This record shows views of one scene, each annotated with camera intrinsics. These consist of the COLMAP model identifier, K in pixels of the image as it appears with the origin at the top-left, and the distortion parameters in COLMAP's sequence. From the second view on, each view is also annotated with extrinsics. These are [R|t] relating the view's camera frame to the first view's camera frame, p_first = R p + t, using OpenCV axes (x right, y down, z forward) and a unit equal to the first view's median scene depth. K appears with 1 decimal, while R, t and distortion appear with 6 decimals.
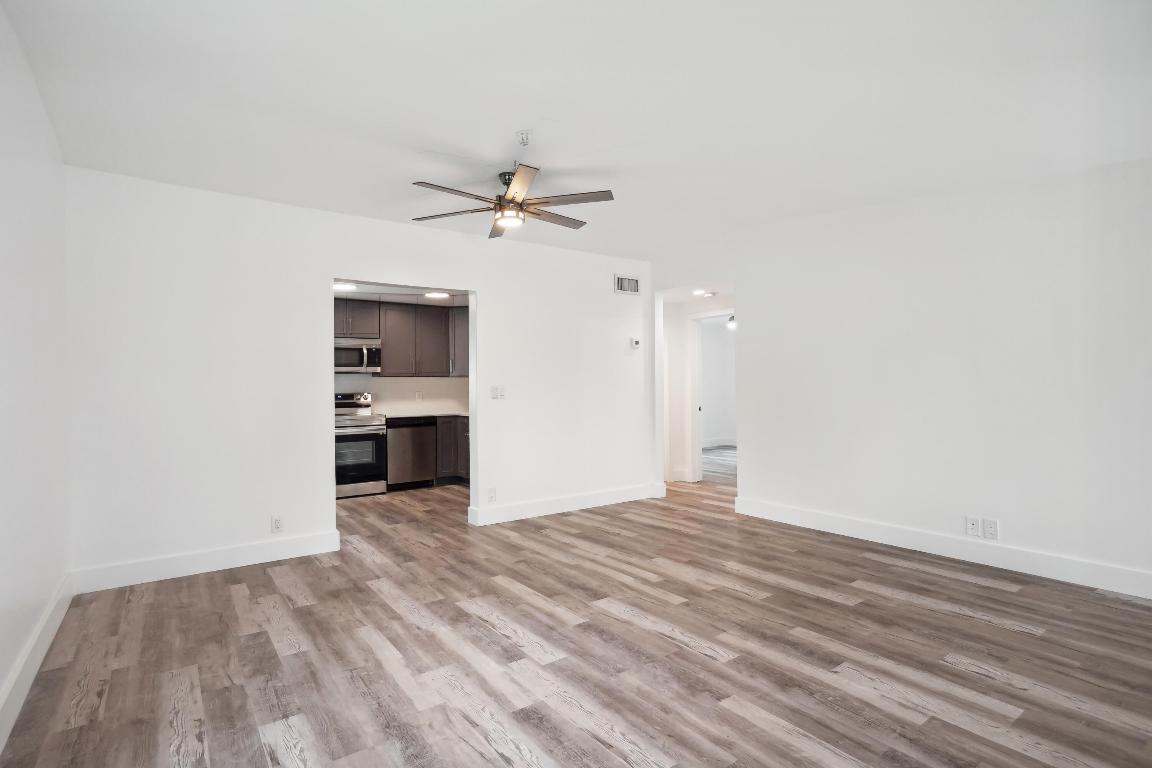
lens RADIAL K [[552.8, 0, 580.1], [0, 552.8, 389.3], [0, 0, 1]] dist [-0.004158, 0.003639]
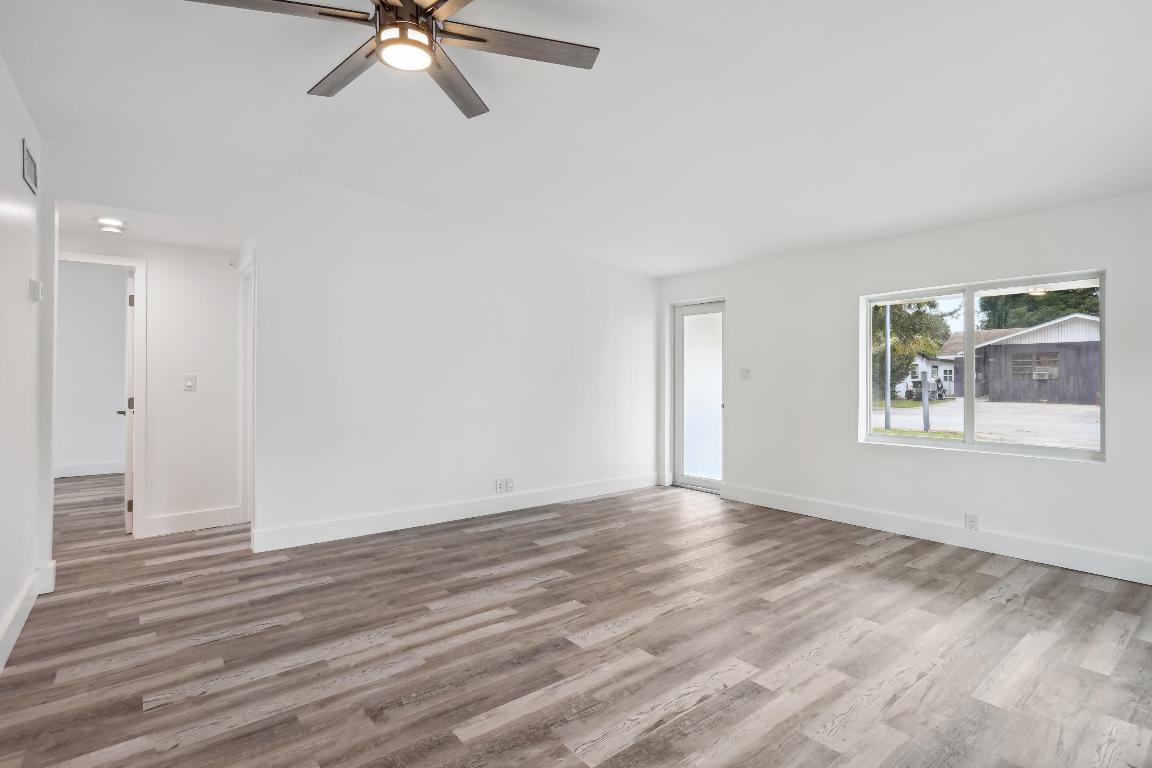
lens RADIAL K [[552.8, 0, 572.9], [0, 552.8, 382.2], [0, 0, 1]] dist [-0.004158, 0.003639]
pose [[-0.033993, 0.015078, 0.999308, -0.719533], [-0.003759, 0.999877, -0.015215, 0.015161], [-0.999415, -0.004273, -0.033932, 0.966032]]
